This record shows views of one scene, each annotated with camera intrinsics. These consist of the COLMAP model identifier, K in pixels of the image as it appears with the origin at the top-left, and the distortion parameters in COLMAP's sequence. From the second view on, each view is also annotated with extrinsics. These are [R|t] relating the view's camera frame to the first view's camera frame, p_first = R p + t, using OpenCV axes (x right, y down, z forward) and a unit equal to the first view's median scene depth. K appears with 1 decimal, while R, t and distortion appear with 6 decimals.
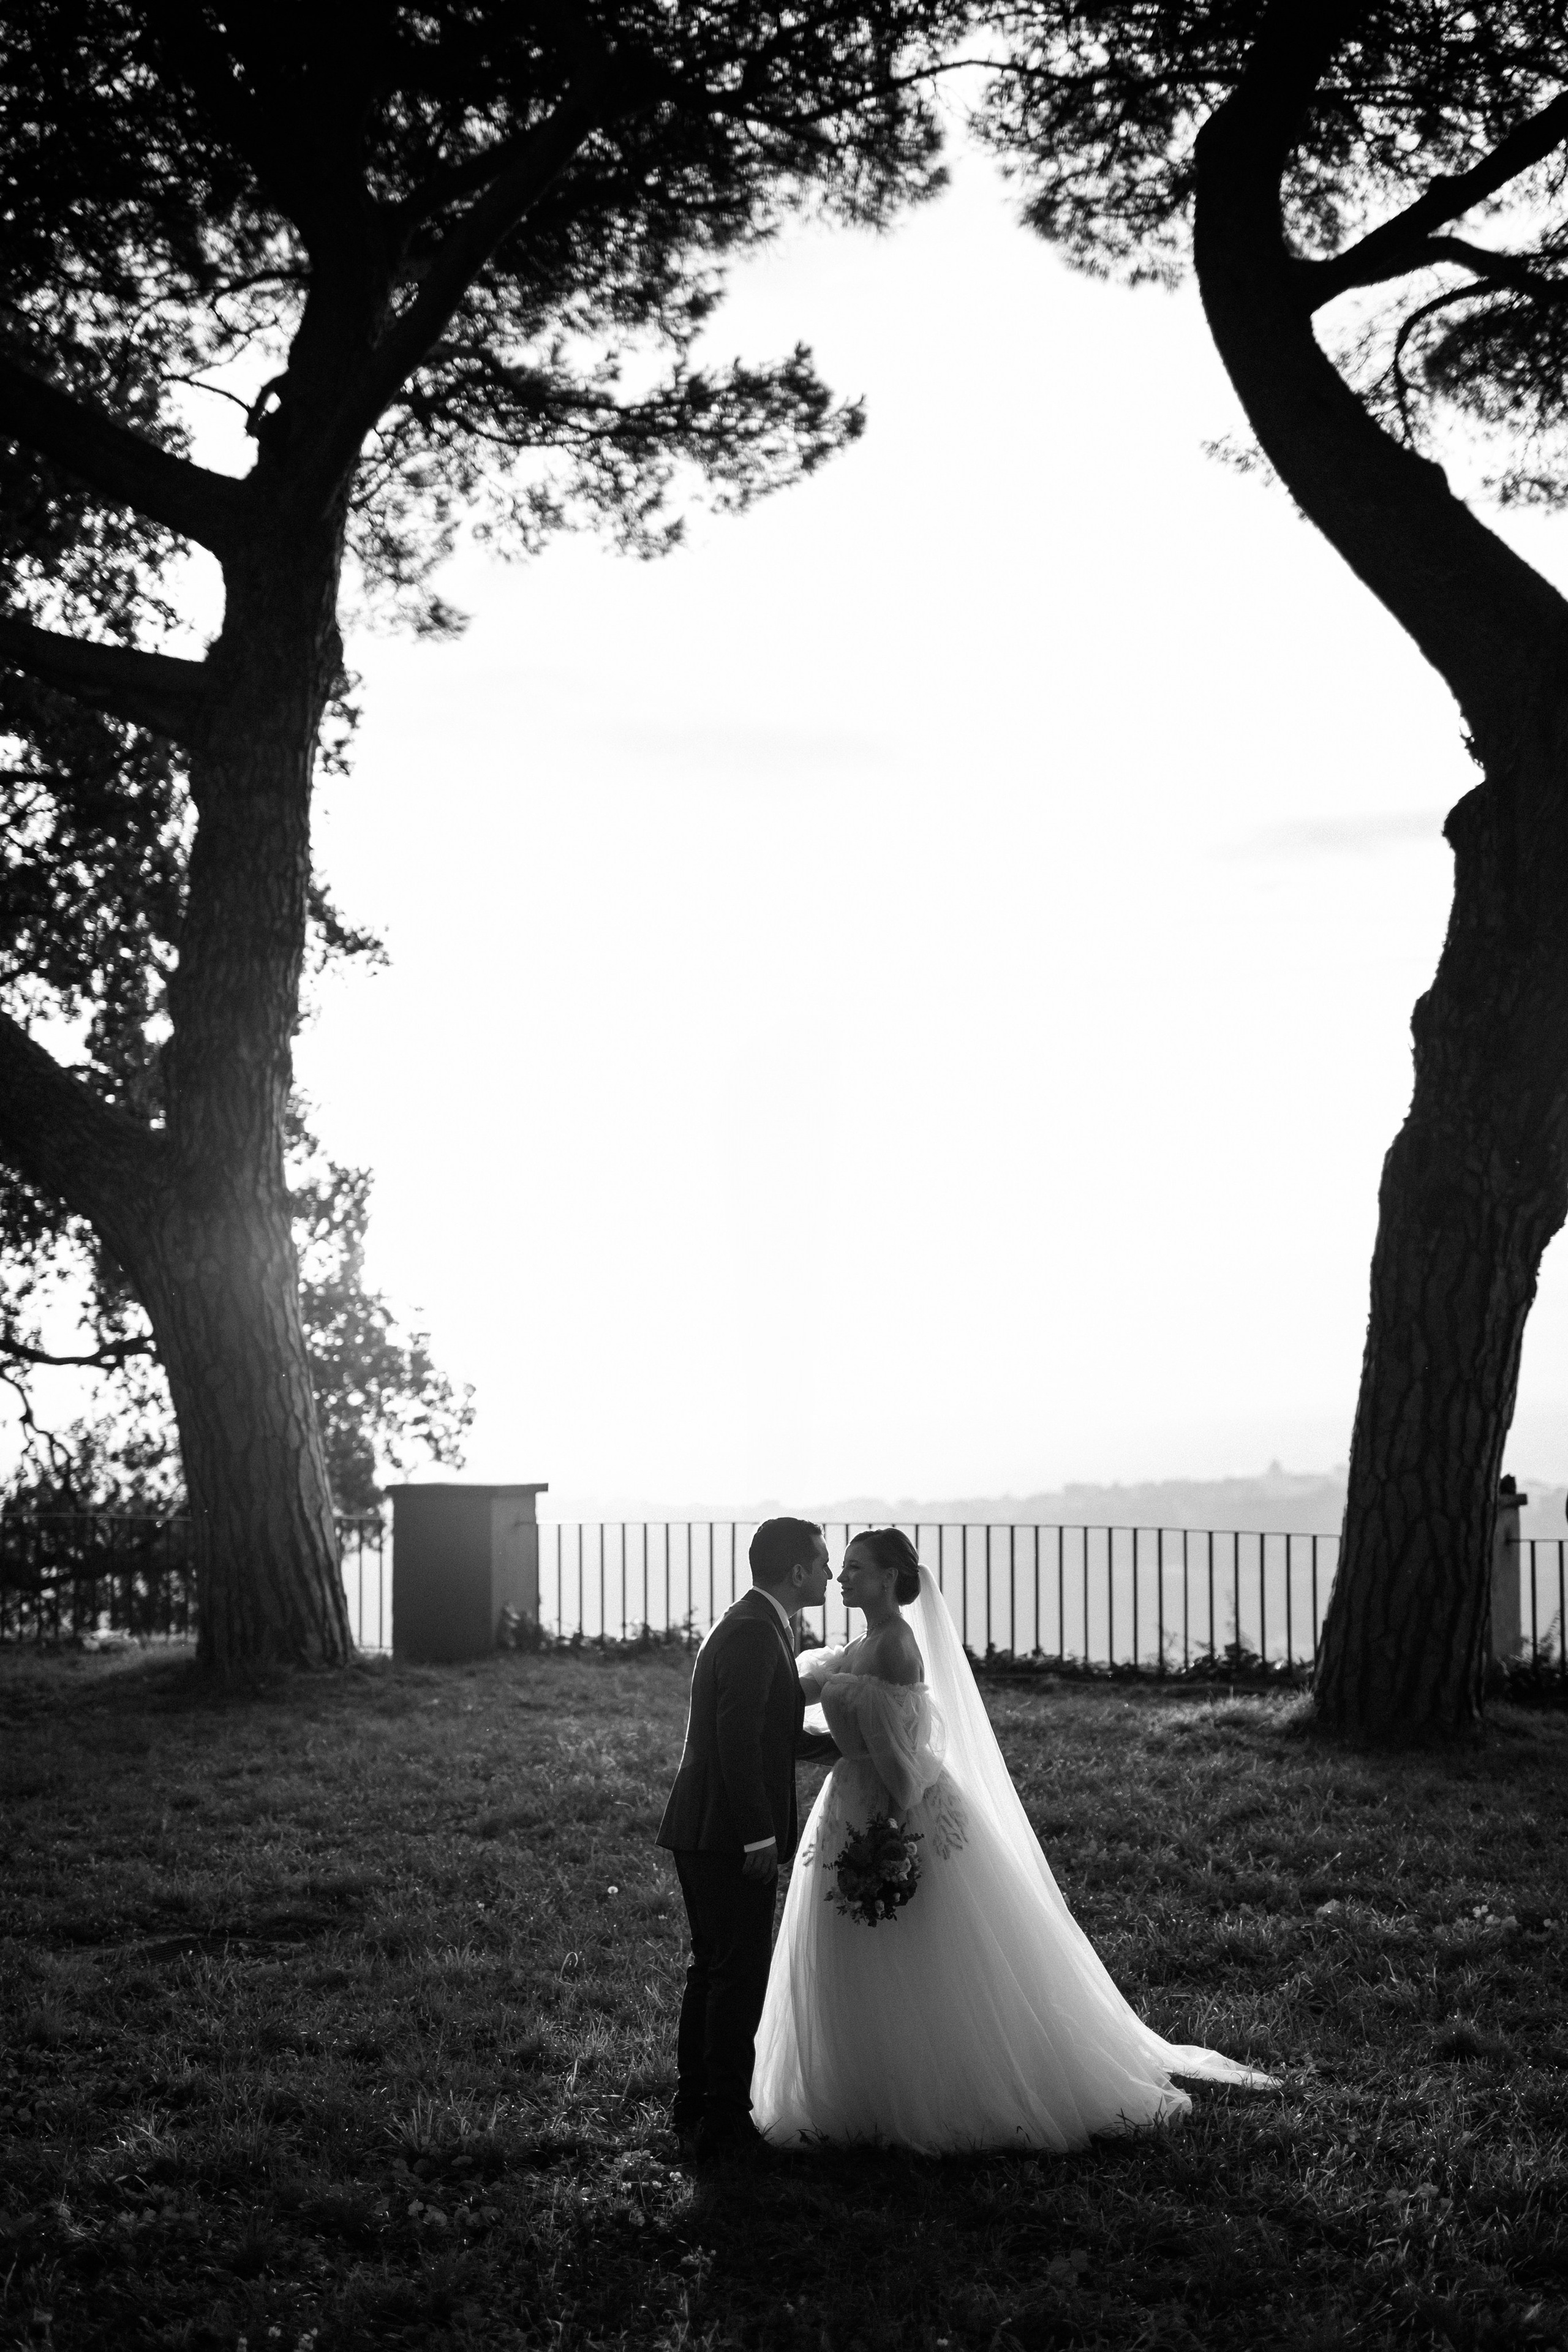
lens RADIAL K [[3507.8, 0, 784.0], [0, 3507.8, 1176.0], [0, 0, 1]] dist [0.012624, -0.001501]
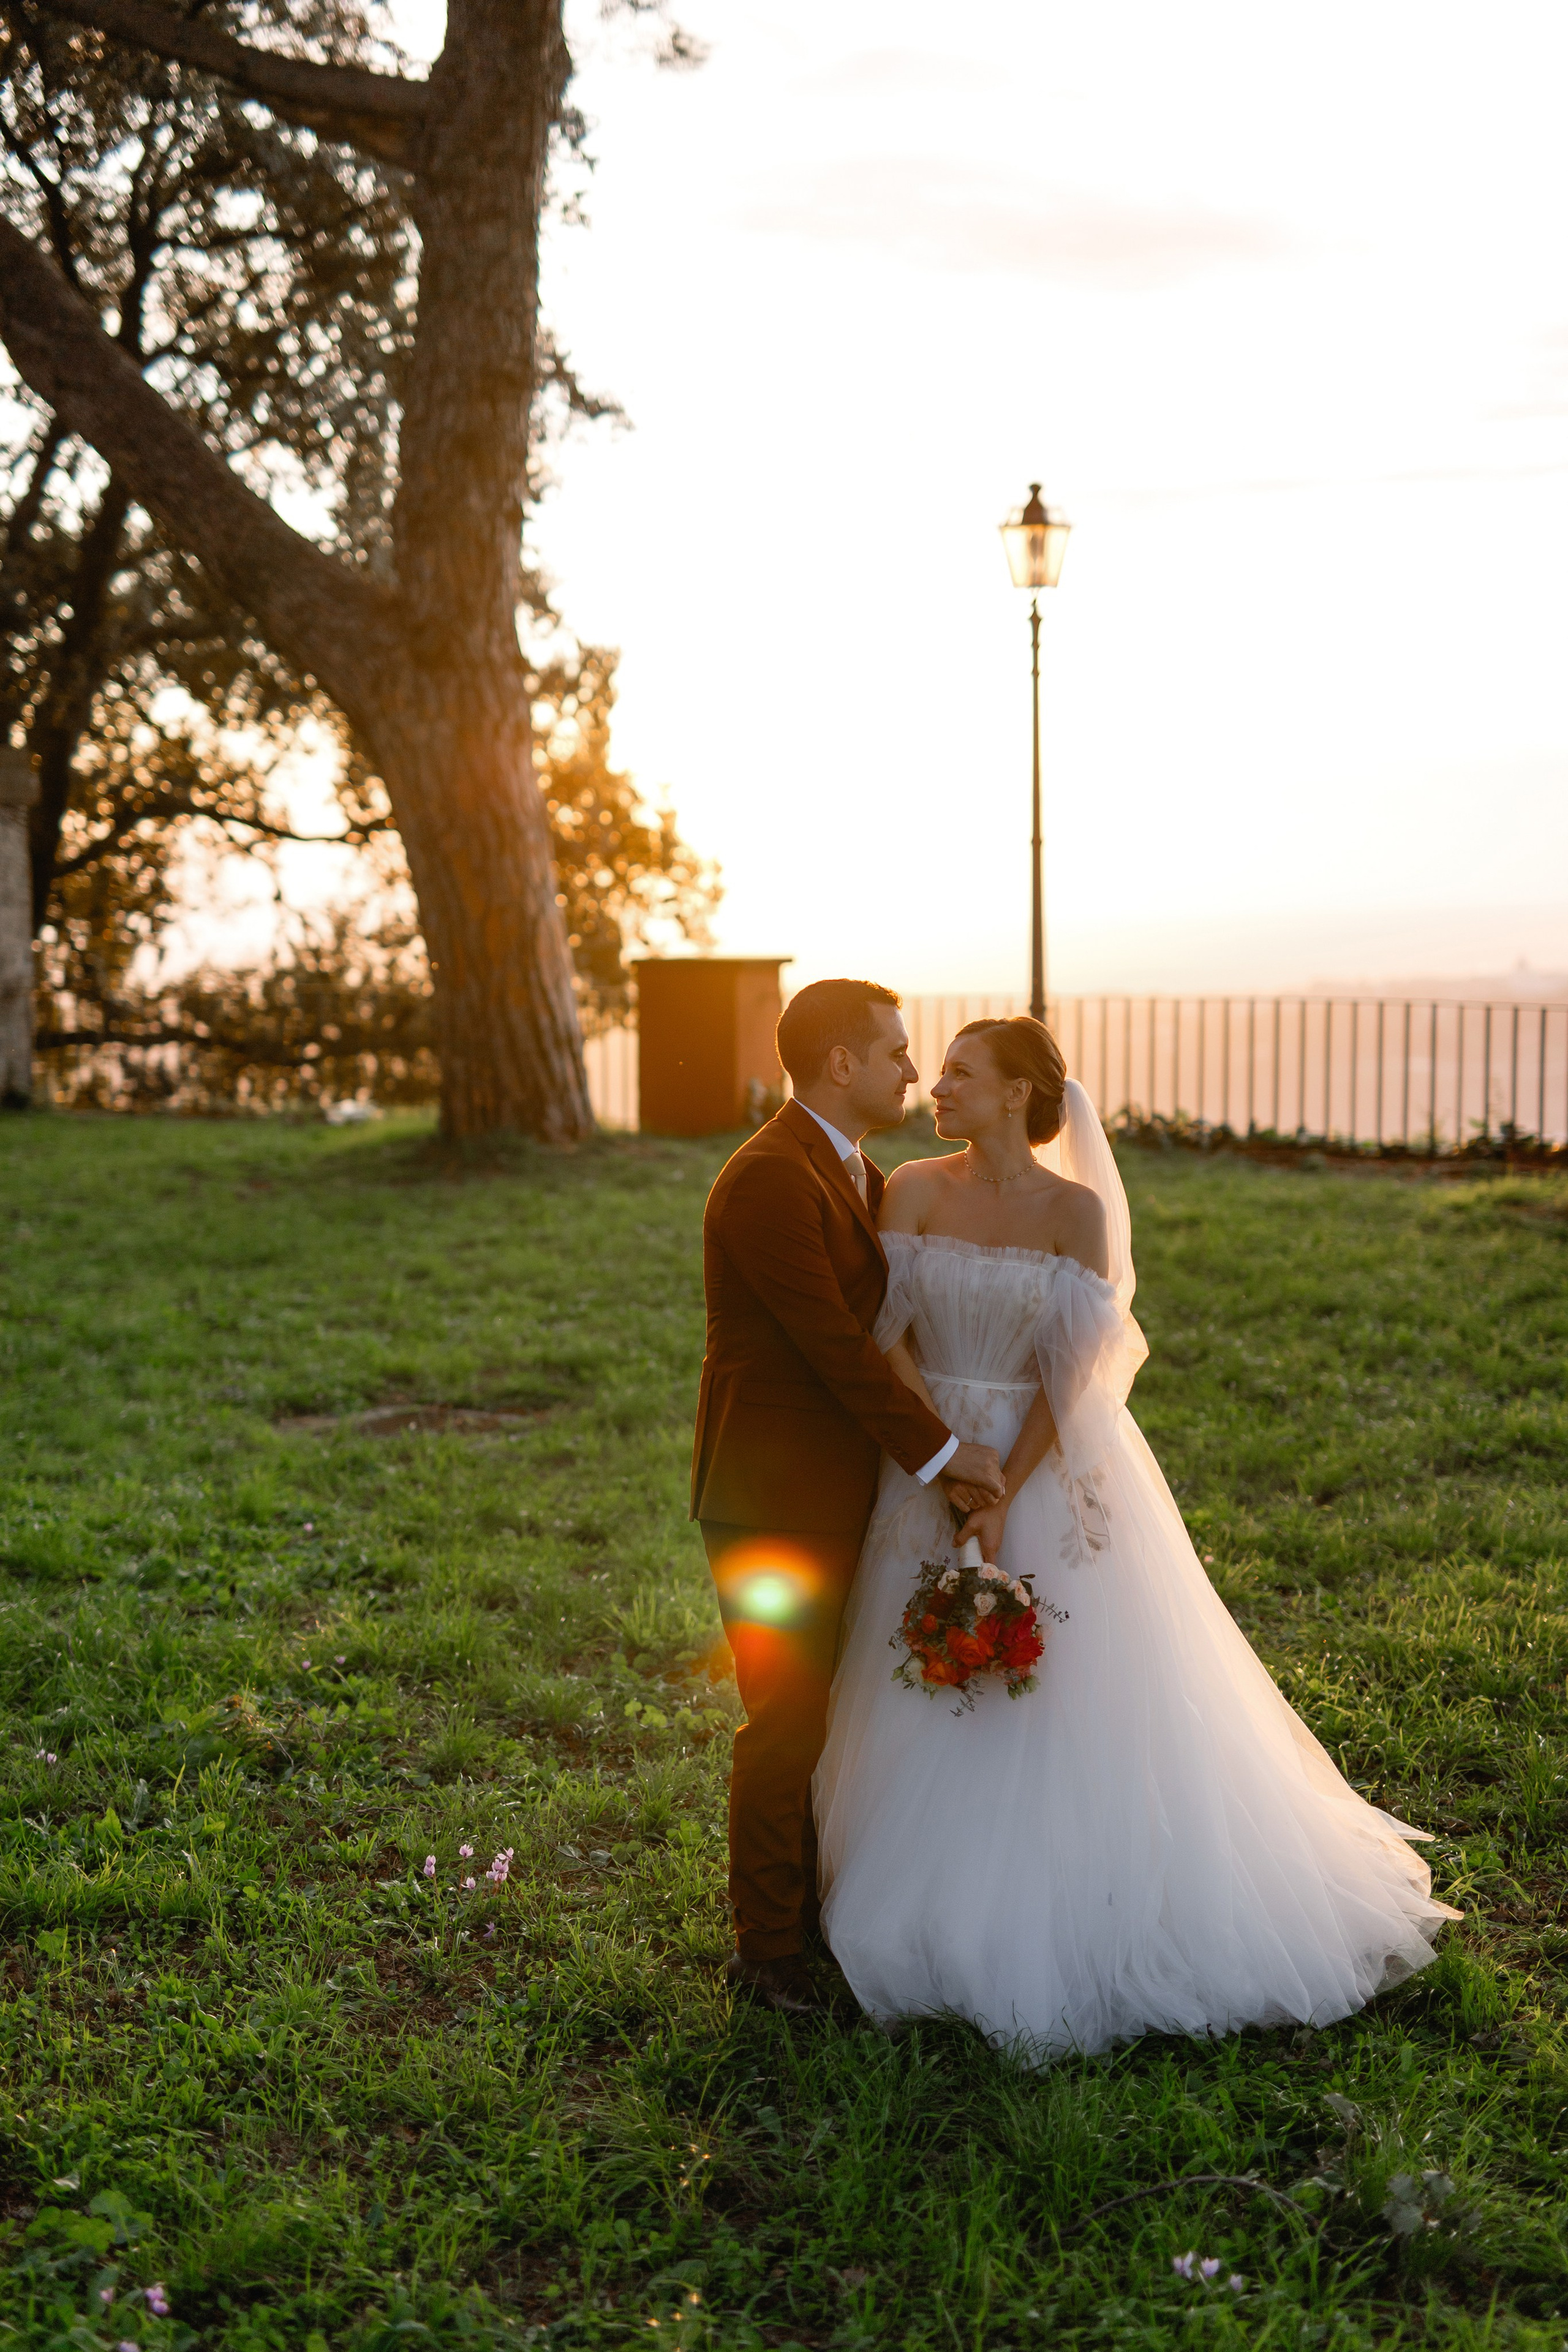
lens RADIAL K [[3372.4, 0, 754.6], [0, 3372.4, 1180.5], [0, 0, 1]] dist [0.015665, 0.005622]
pose [[0.996624, 0.007512, -0.081752, -0.001652], [0.004416, 0.989457, 0.144761, 0.016629], [0.081977, -0.144633, 0.986084, 0.082512]]
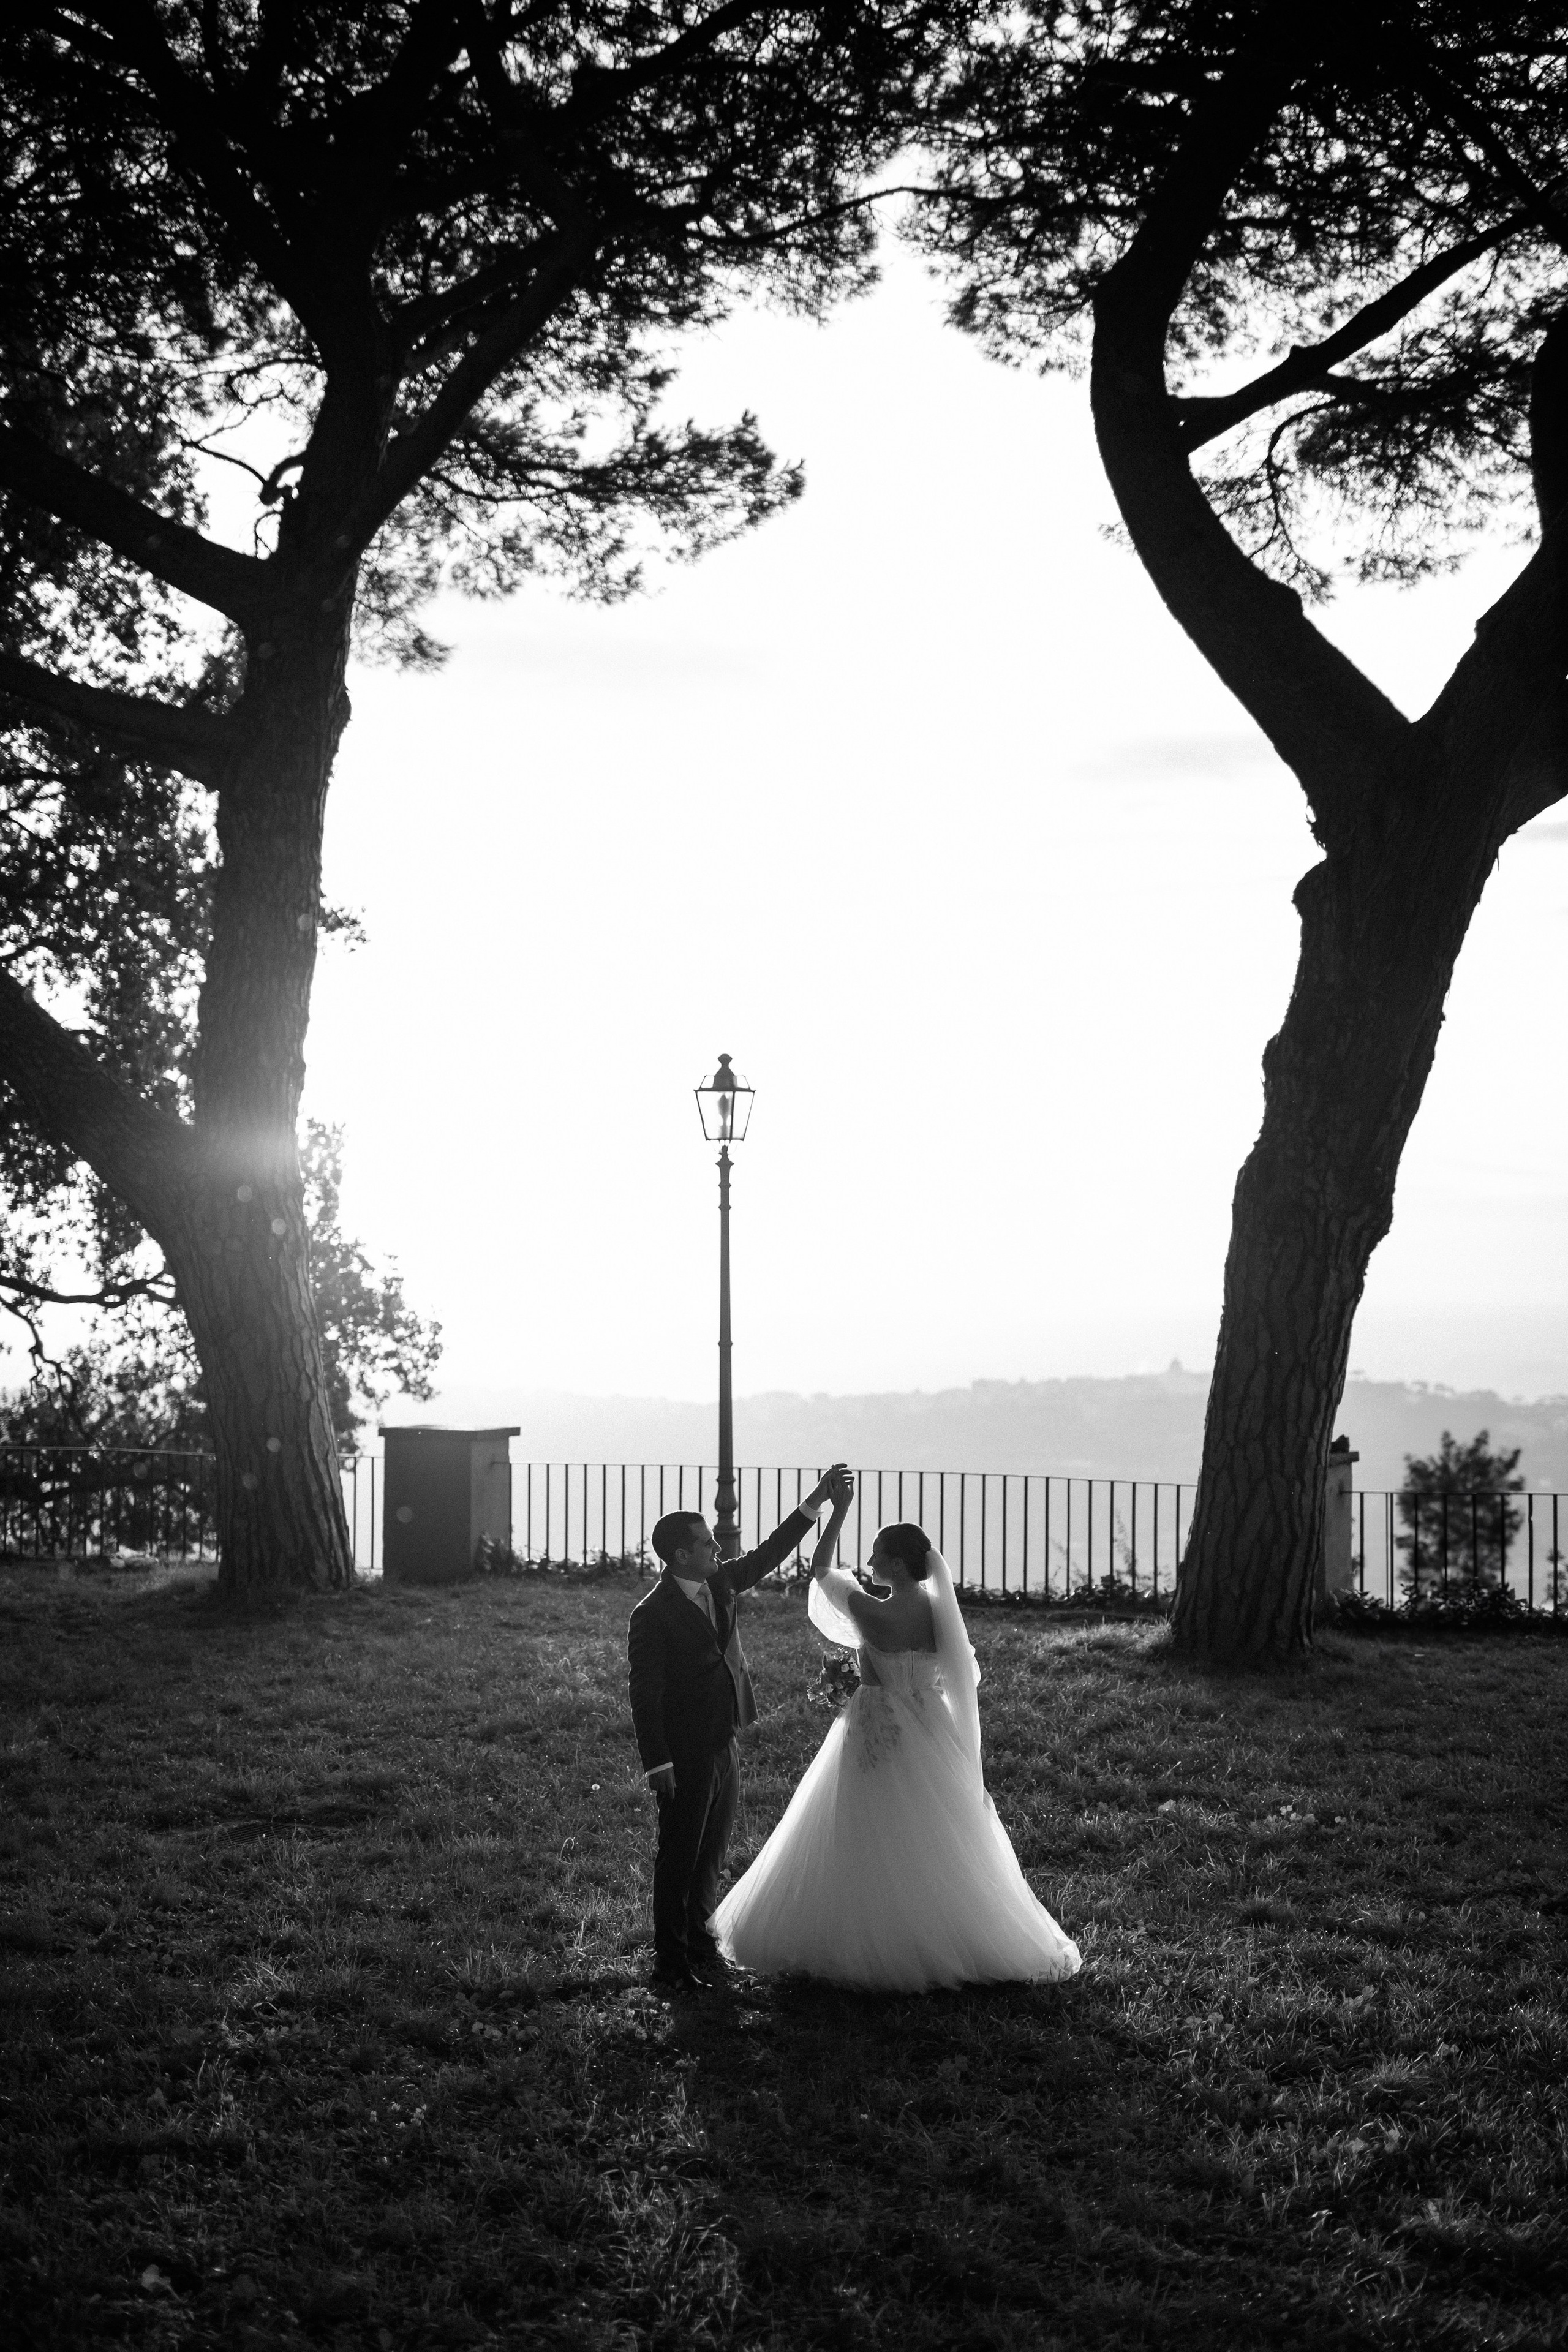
lens RADIAL K [[3507.8, 0, 784.0], [0, 3507.8, 1176.0], [0, 0, 1]] dist [0.012624, -0.001501]
pose [[0.999632, 0.011177, 0.024709, -0.011829], [-0.012031, 0.999326, 0.034688, -0.043711], [-0.024305, -0.034972, 0.999093, -0.181311]]
